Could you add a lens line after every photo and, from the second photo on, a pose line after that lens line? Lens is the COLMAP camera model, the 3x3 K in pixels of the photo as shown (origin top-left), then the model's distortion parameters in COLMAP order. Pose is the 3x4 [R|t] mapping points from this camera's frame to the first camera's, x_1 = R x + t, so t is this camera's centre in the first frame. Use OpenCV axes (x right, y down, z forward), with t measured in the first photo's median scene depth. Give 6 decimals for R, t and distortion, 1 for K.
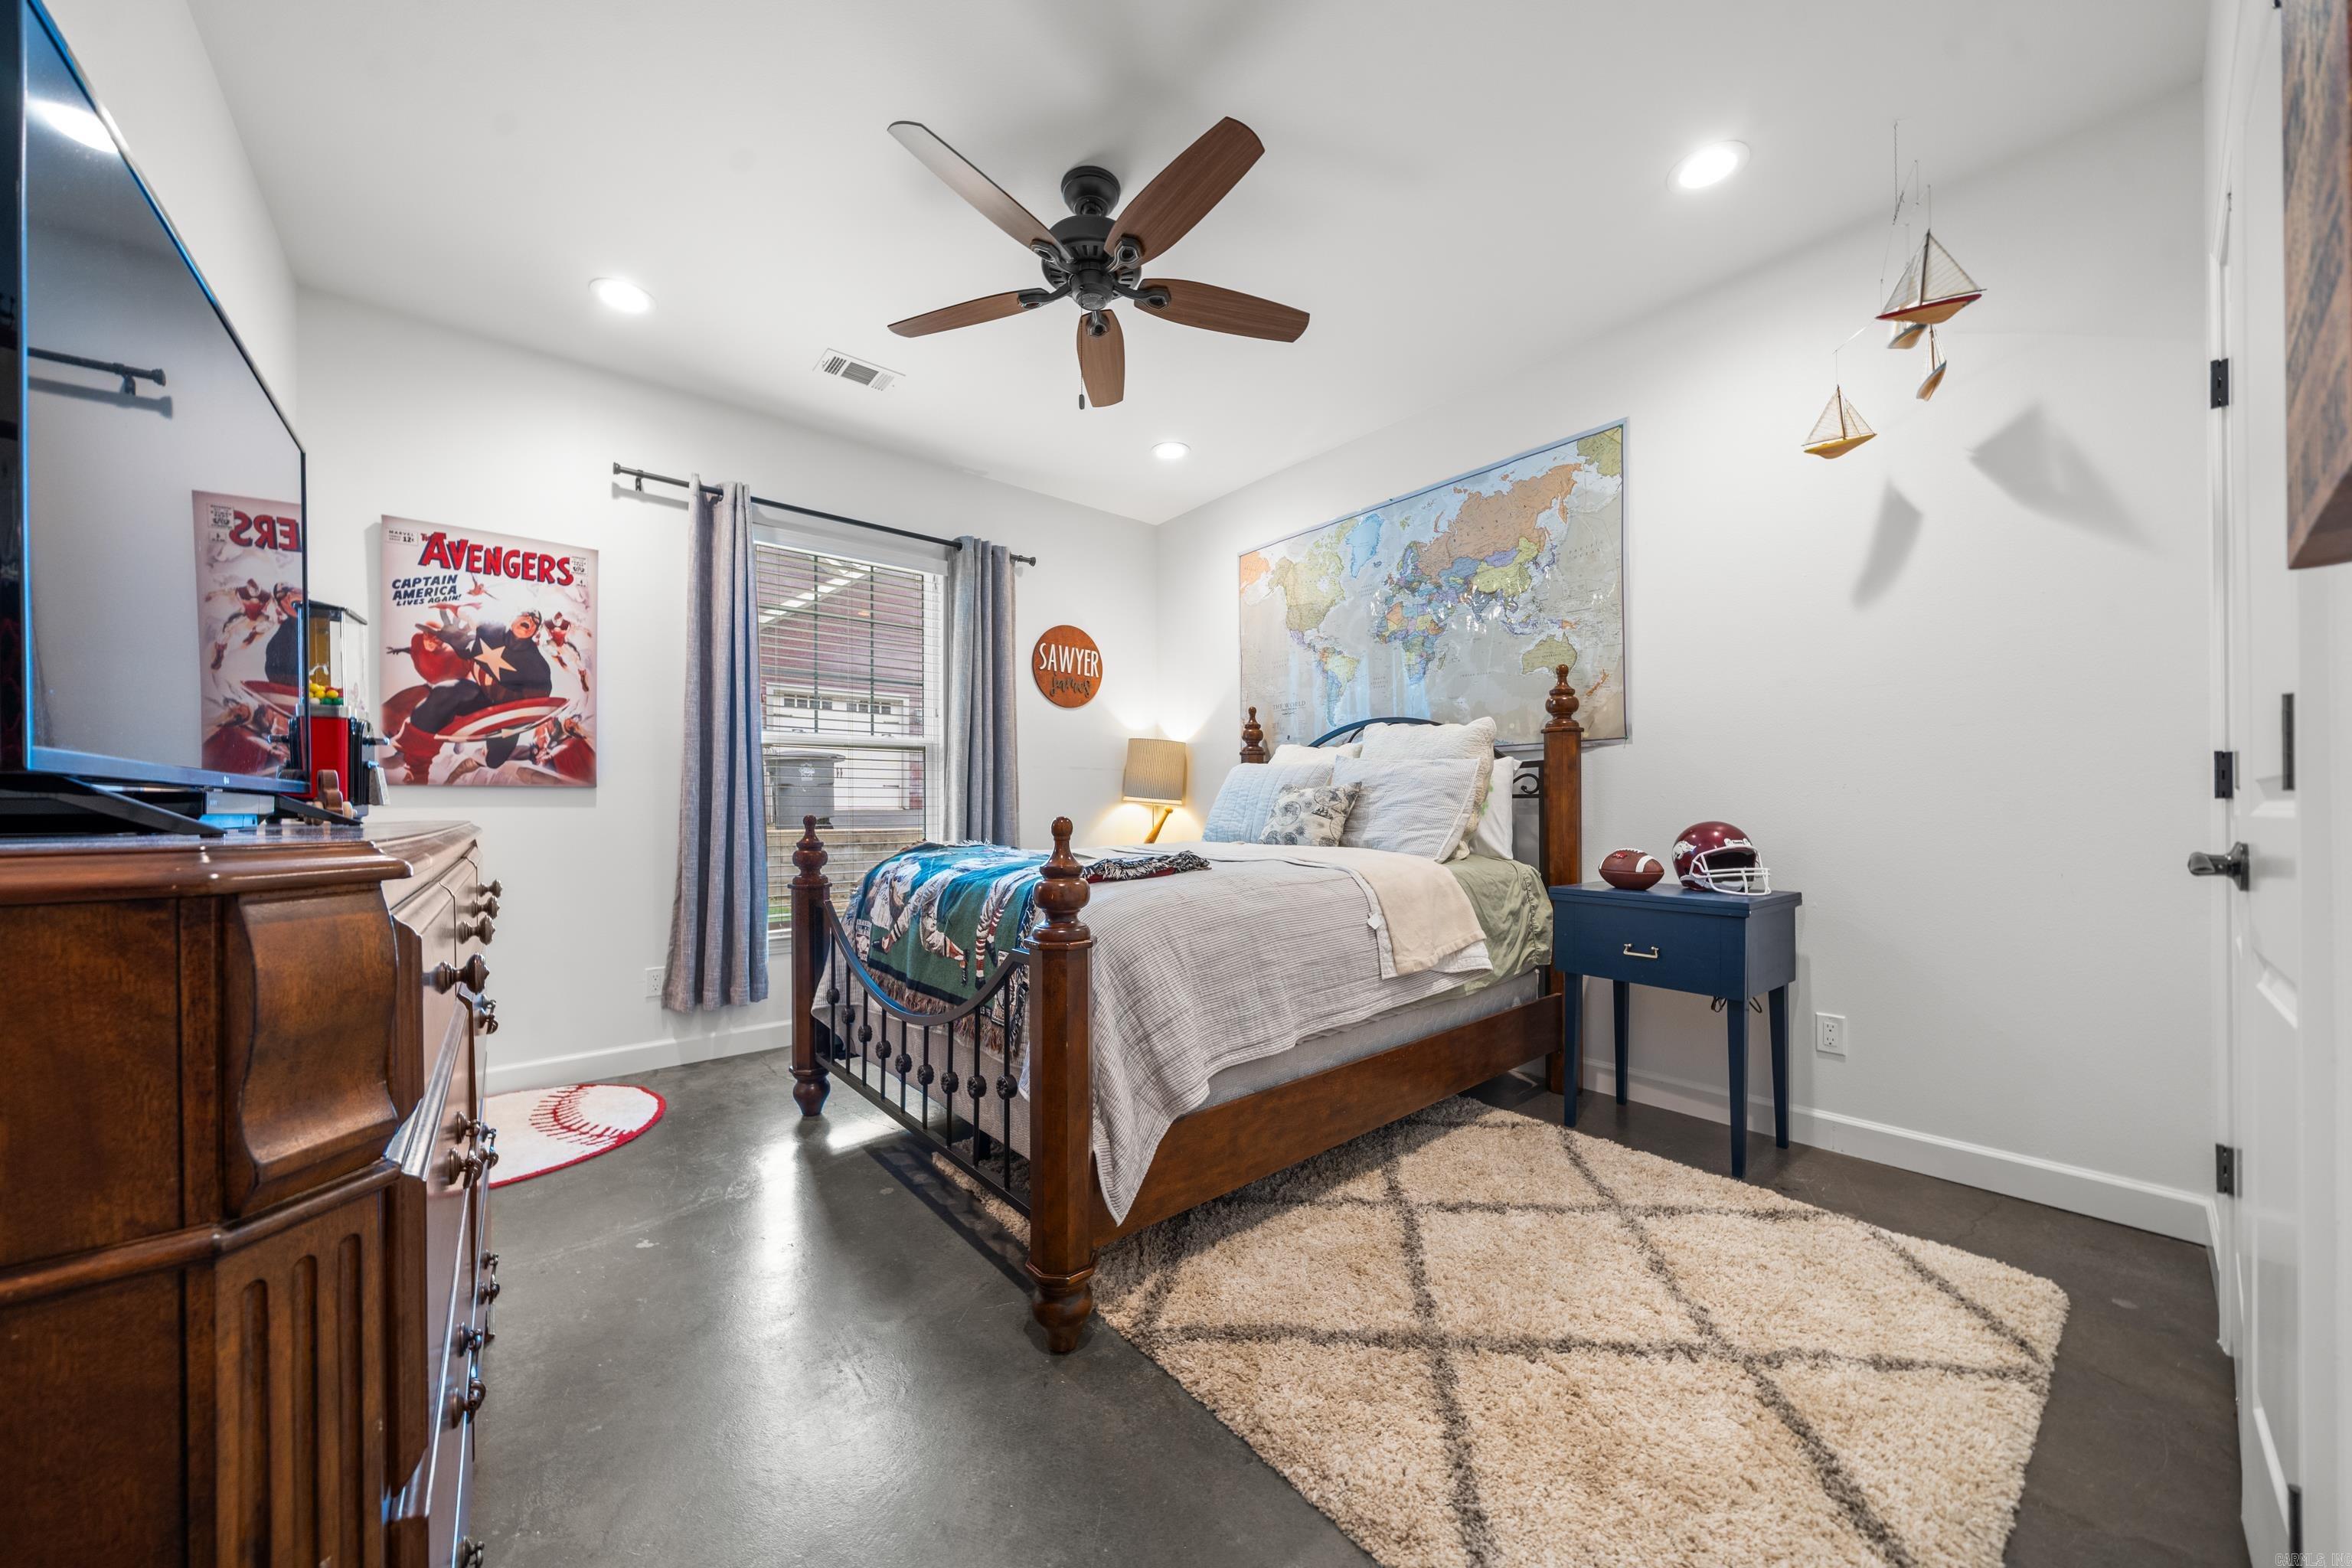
lens RADIAL K [[804.8, 0, 1157.9], [0, 804.8, 804.7], [0, 0, 1]] dist [-0.006239, 0.000558]
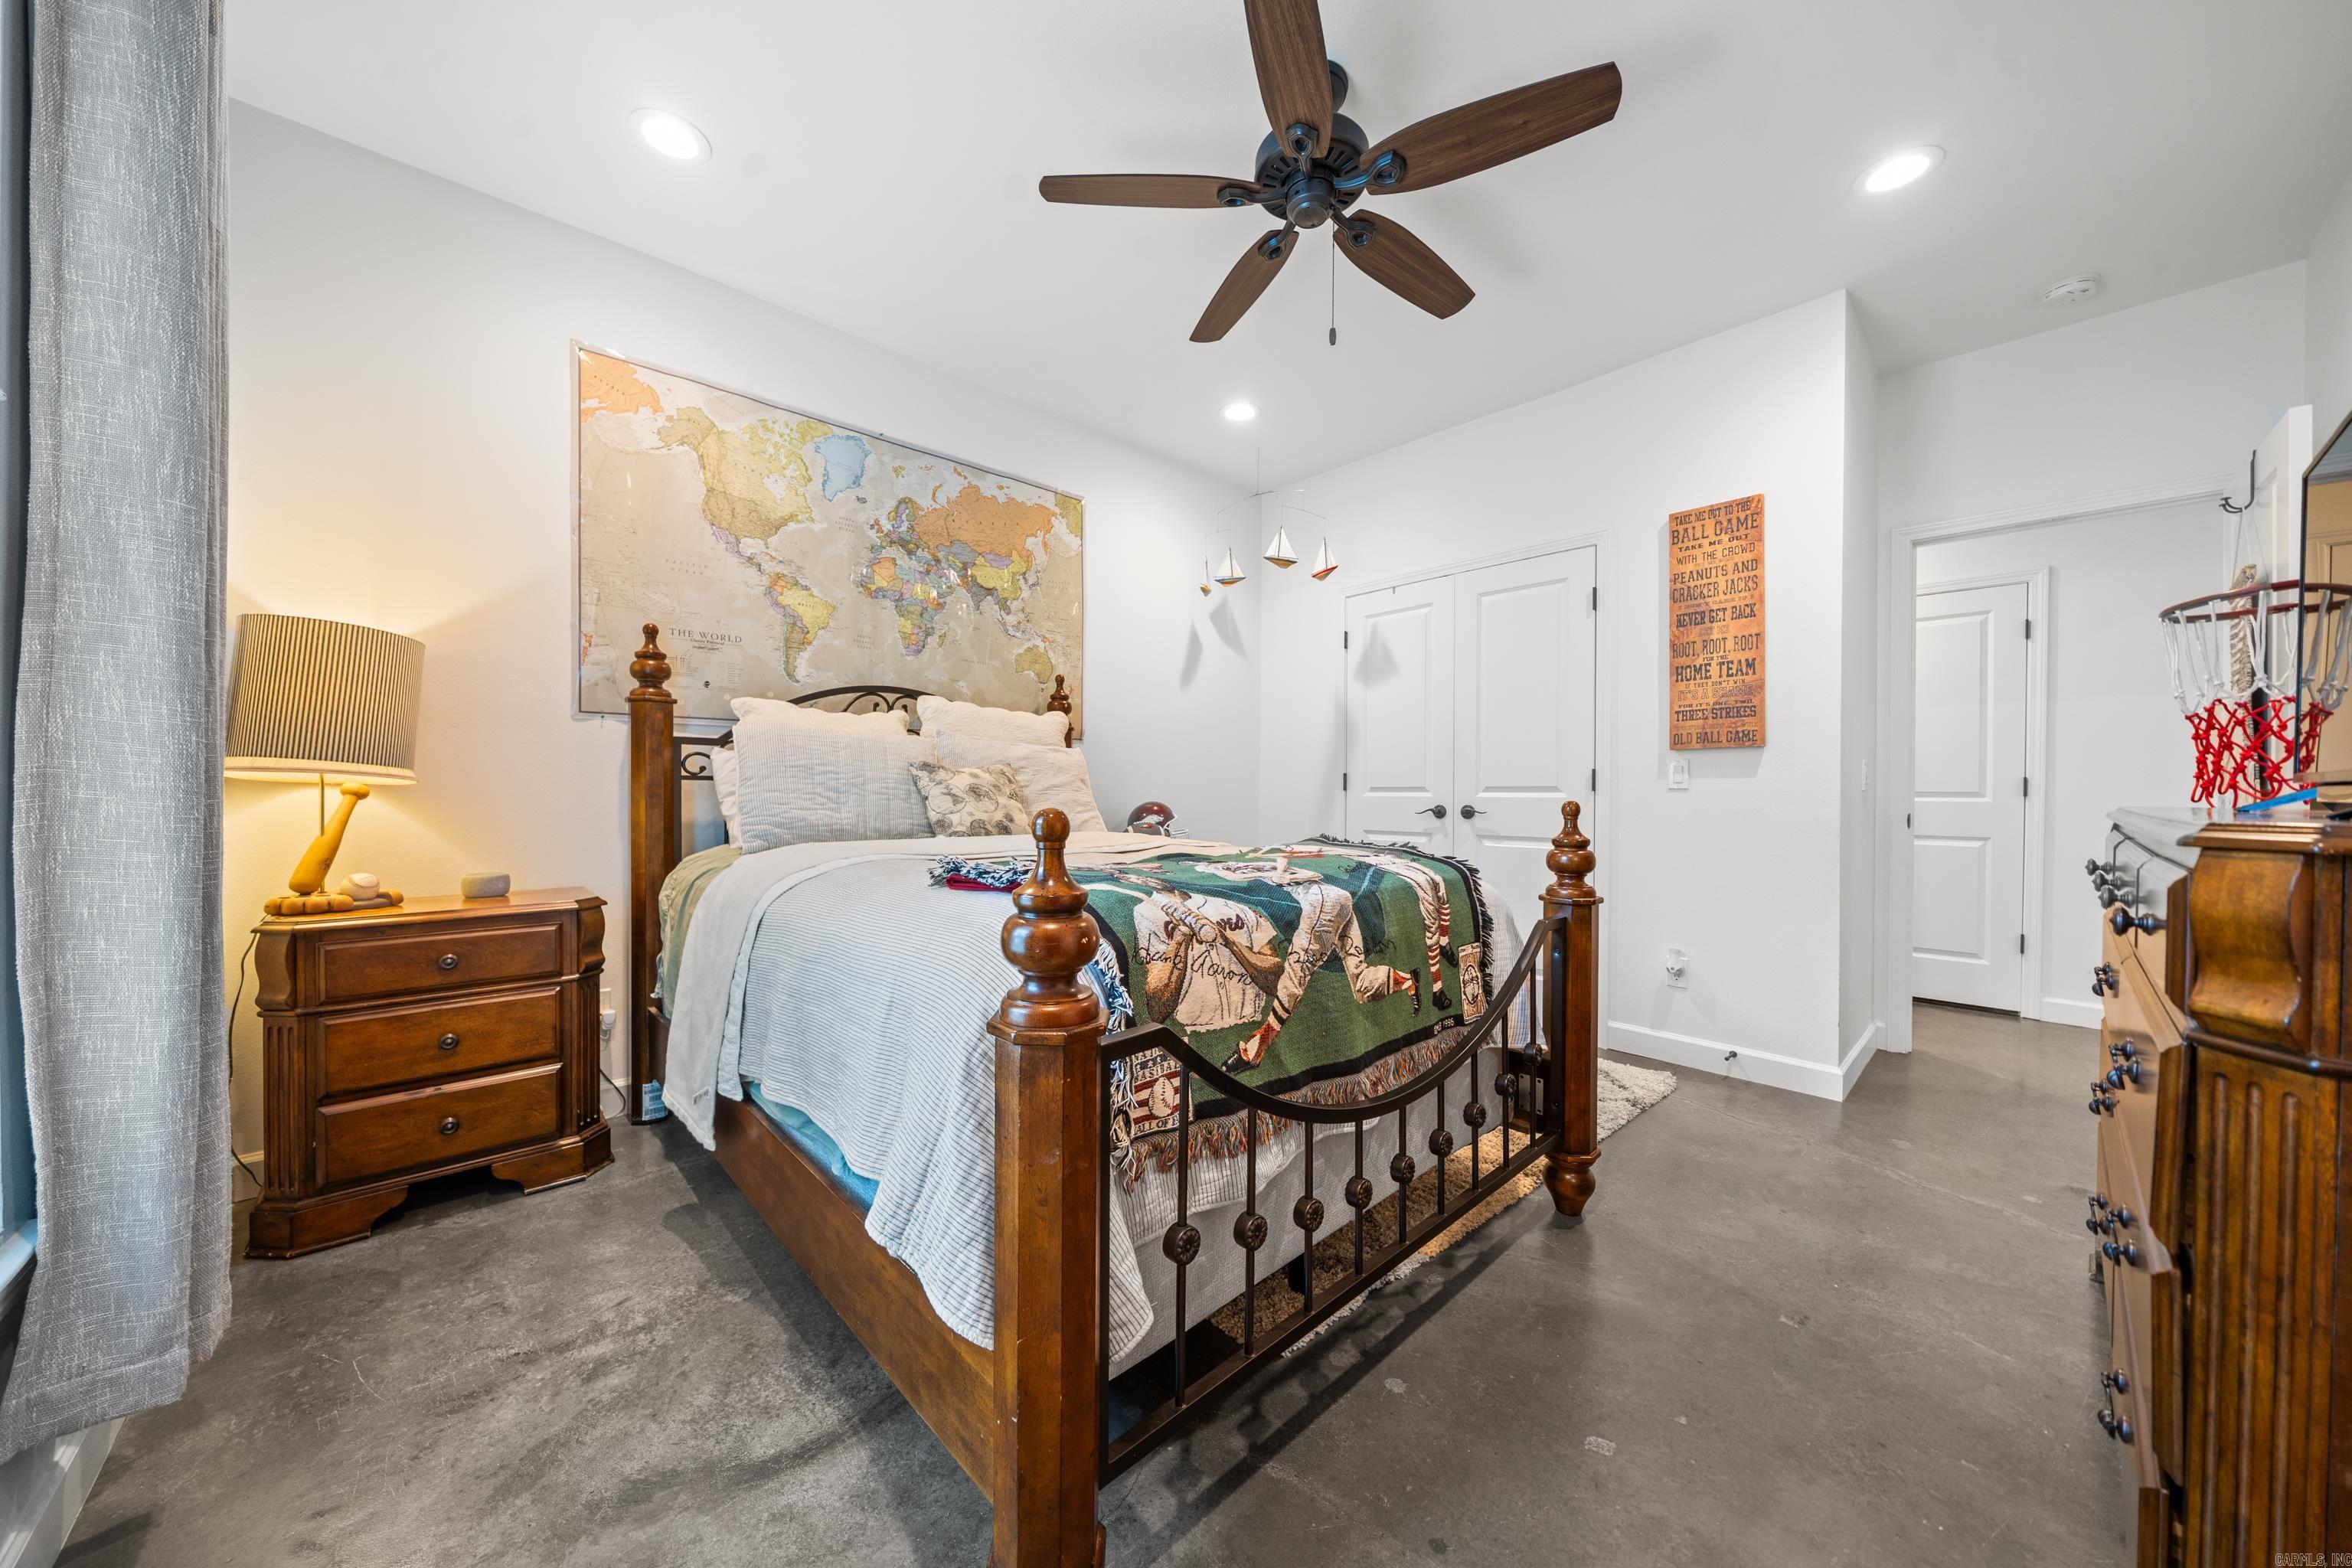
lens RADIAL K [[804.8, 0, 1155.7], [0, 804.8, 793.3], [0, 0, 1]] dist [-0.006239, 0.000558]
pose [[-0.050160, 0.000281, 0.998741, -0.593336], [-0.010790, 0.999941, -0.000823, 0.004316], [-0.998683, -0.010818, -0.050154, 0.750386]]
